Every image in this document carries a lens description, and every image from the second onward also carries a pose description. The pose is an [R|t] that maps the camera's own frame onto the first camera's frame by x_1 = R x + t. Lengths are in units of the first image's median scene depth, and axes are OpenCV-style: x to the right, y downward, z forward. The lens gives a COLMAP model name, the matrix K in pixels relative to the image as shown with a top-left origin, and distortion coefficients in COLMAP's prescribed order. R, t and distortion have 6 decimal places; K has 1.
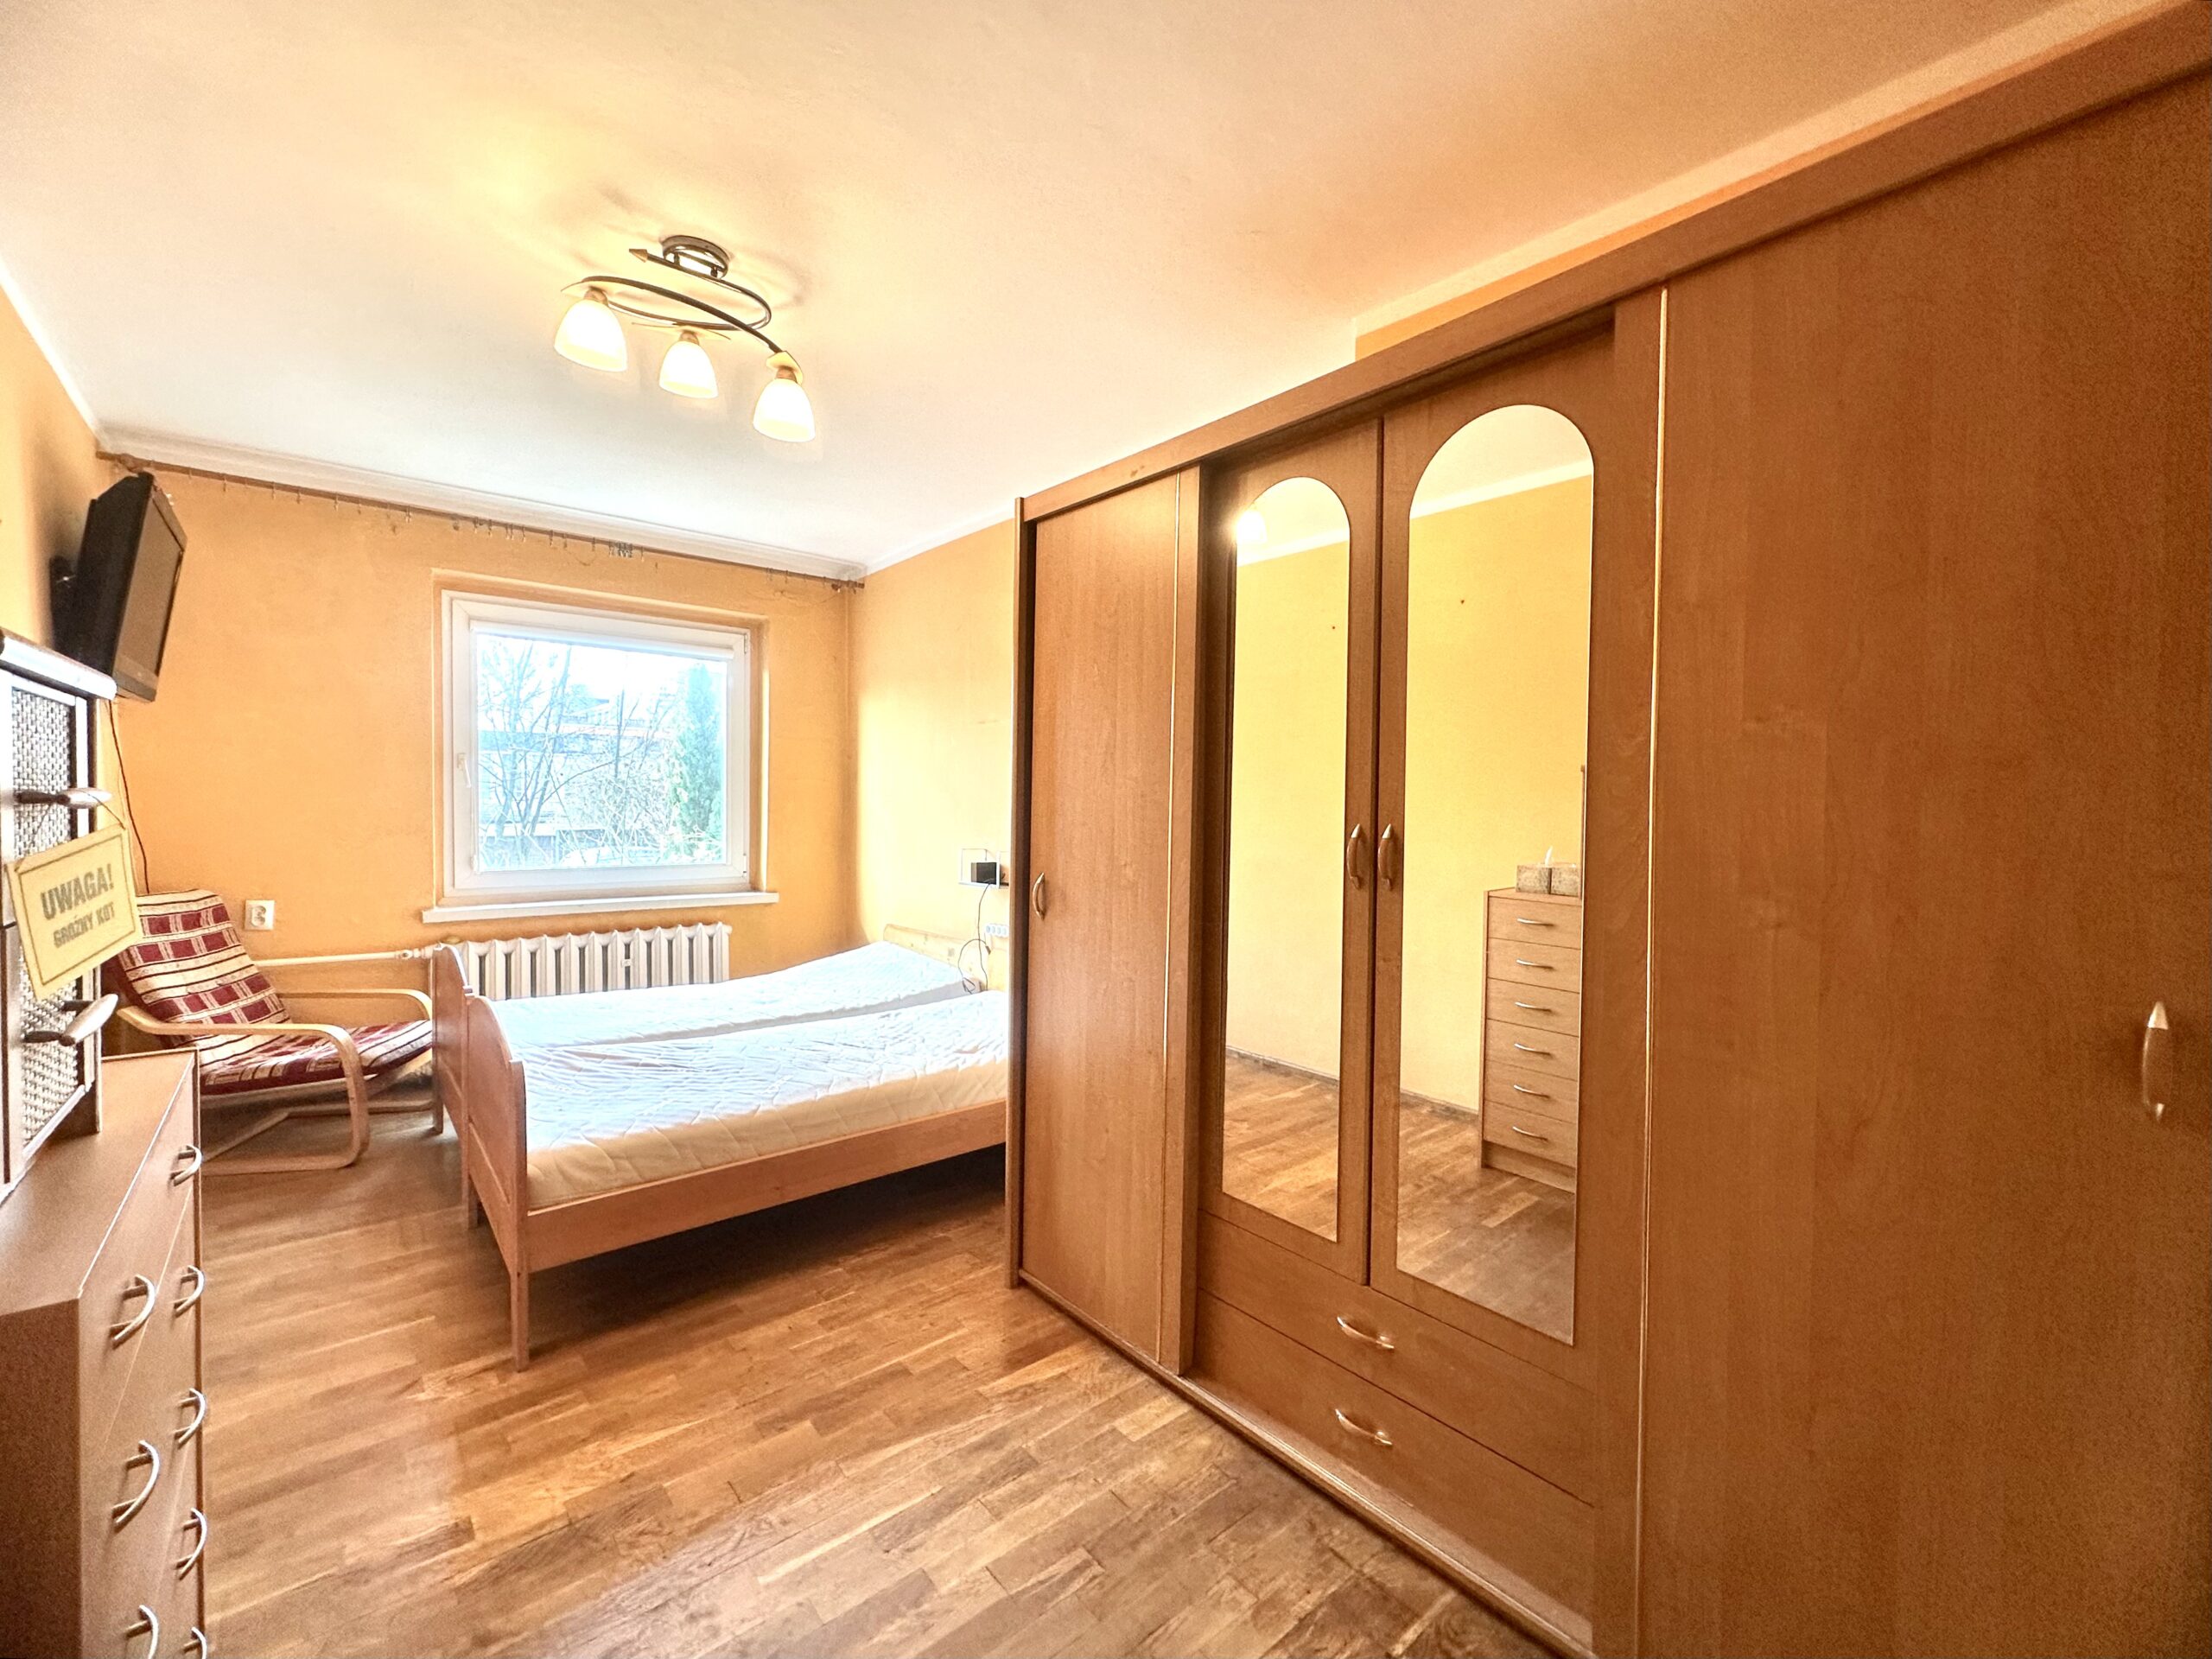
lens RADIAL K [[924.3, 0, 1106.0], [0, 924.3, 829.5], [0, 0, 1]] dist [-0.000728, -0.000111]
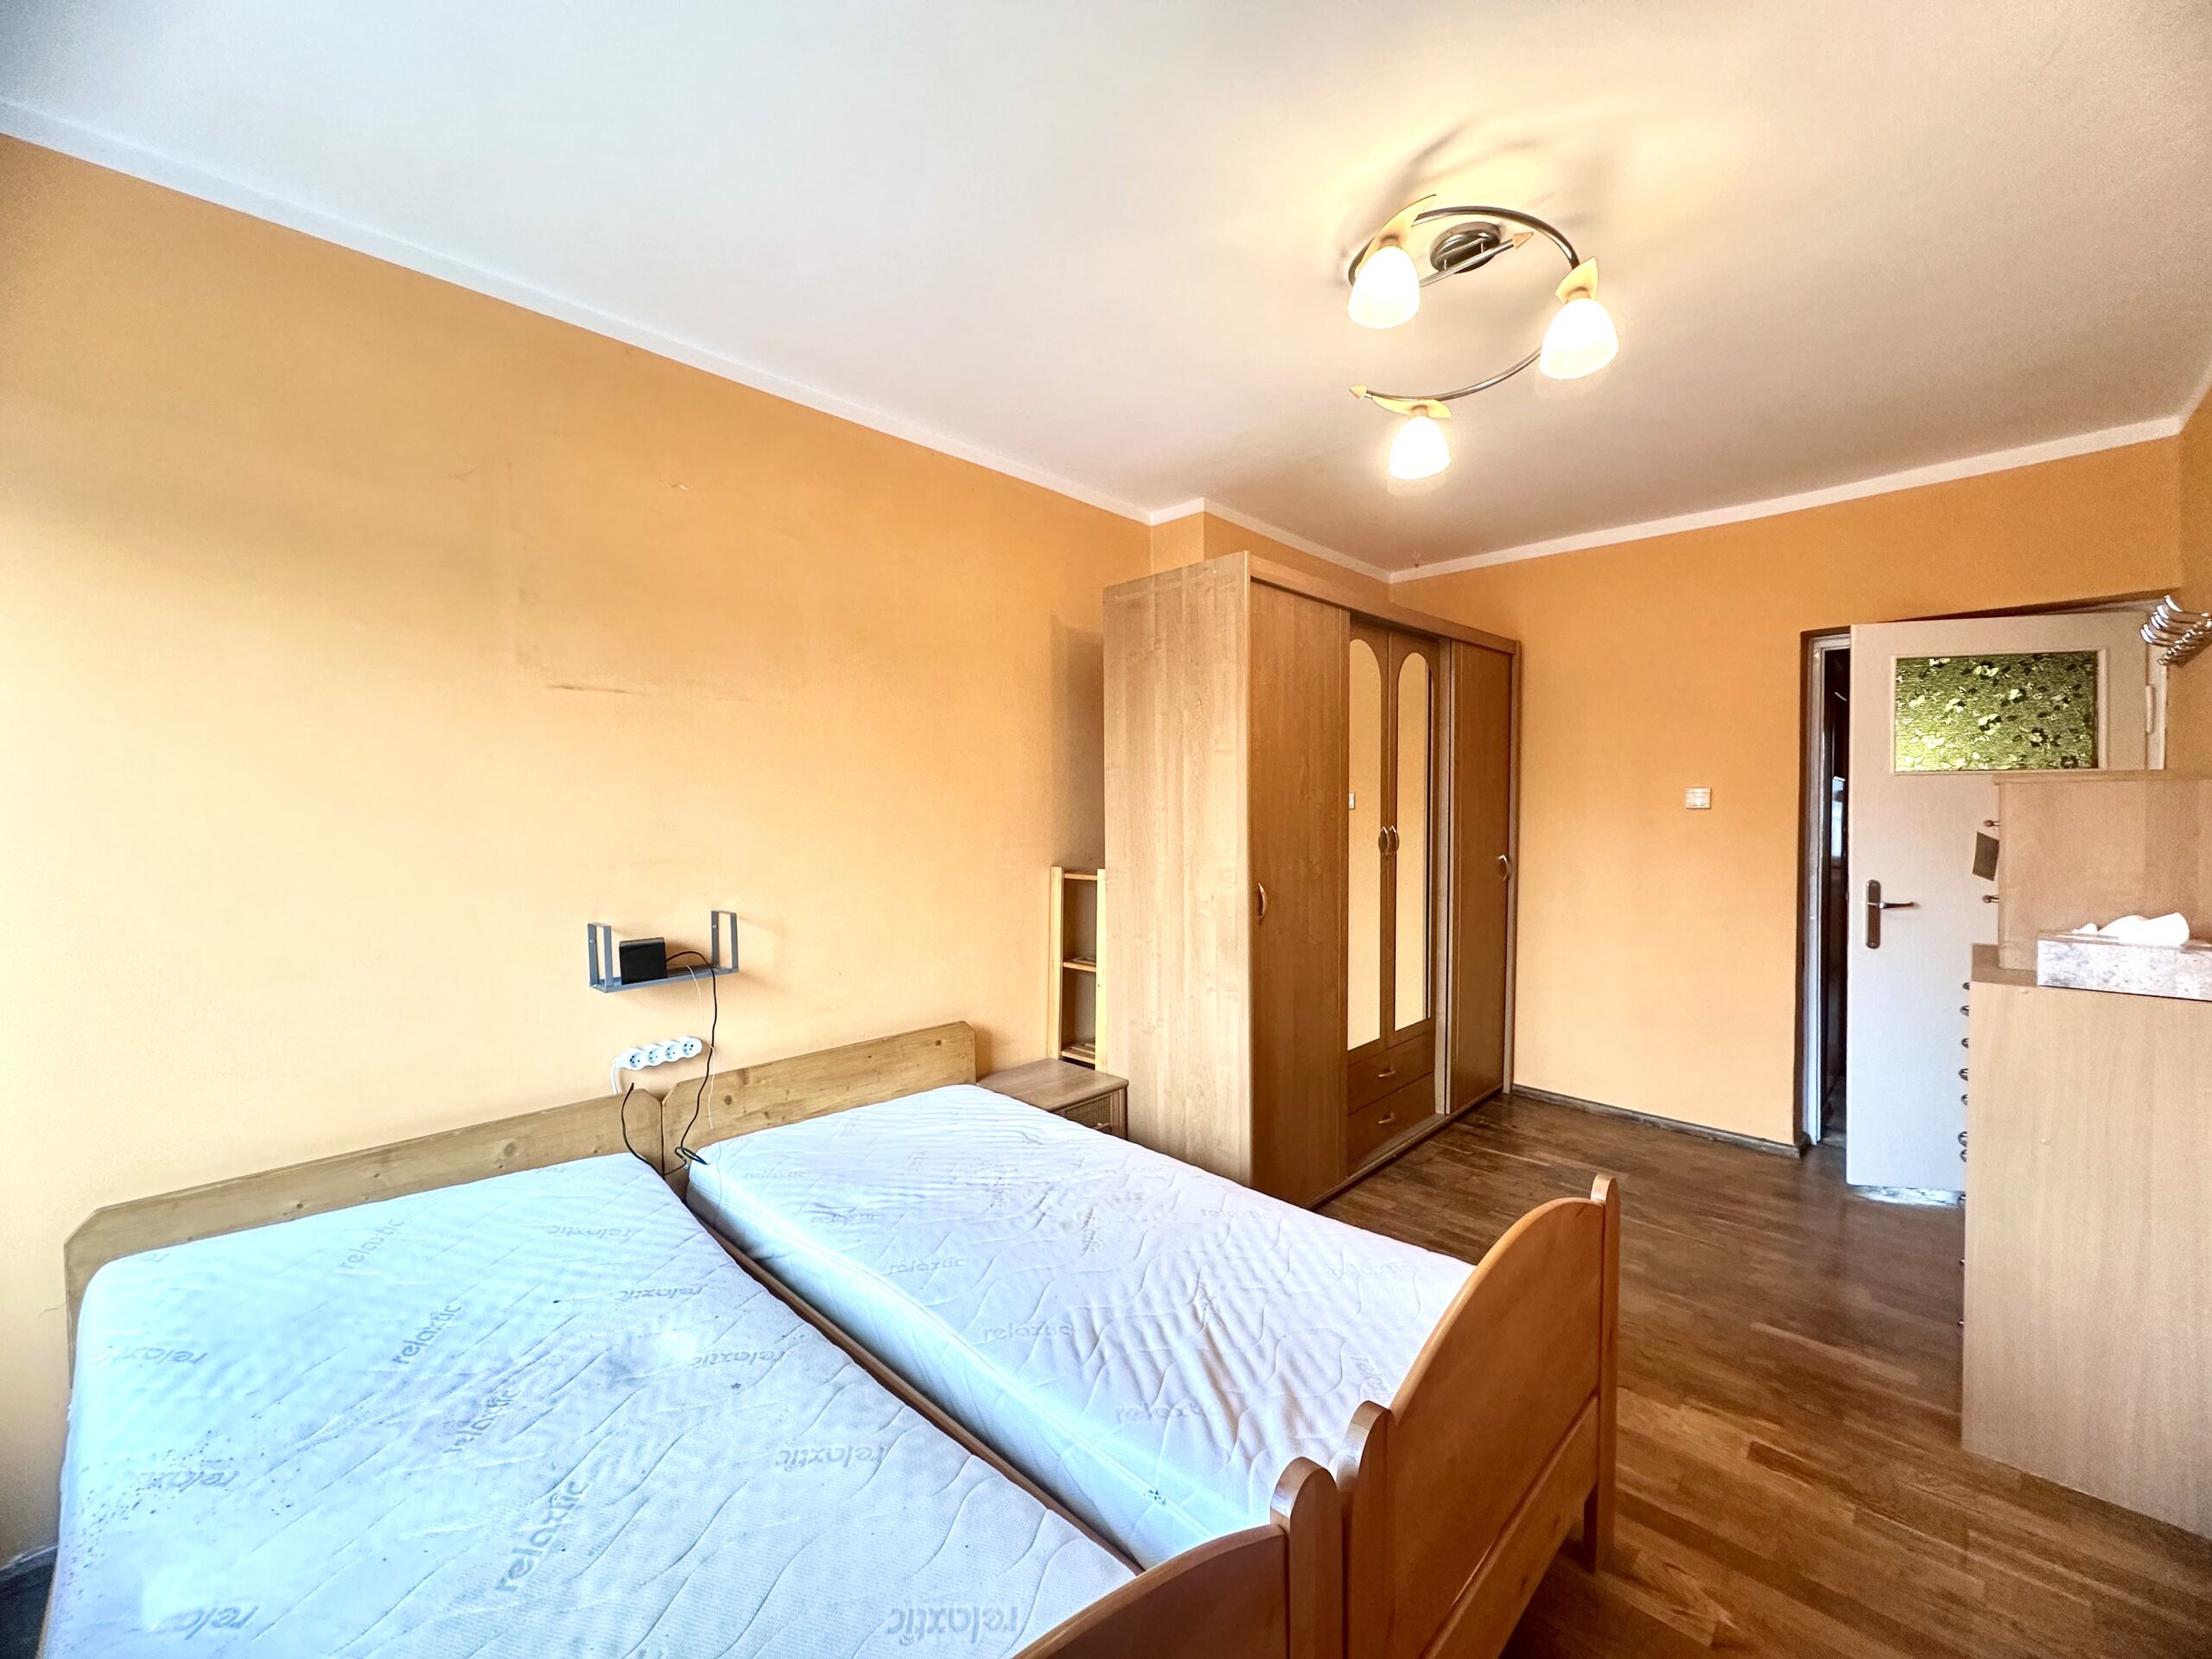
lens RADIAL K [[880.9, 0, 1106.0], [0, 880.9, 829.5], [0, 0, 1]] dist [0.000328, -0.000157]
pose [[-0.091061, -0.041320, 0.994988, -1.485149], [0.024004, 0.998757, 0.043674, -0.094731], [-0.995556, 0.027860, -0.089956, 1.657413]]
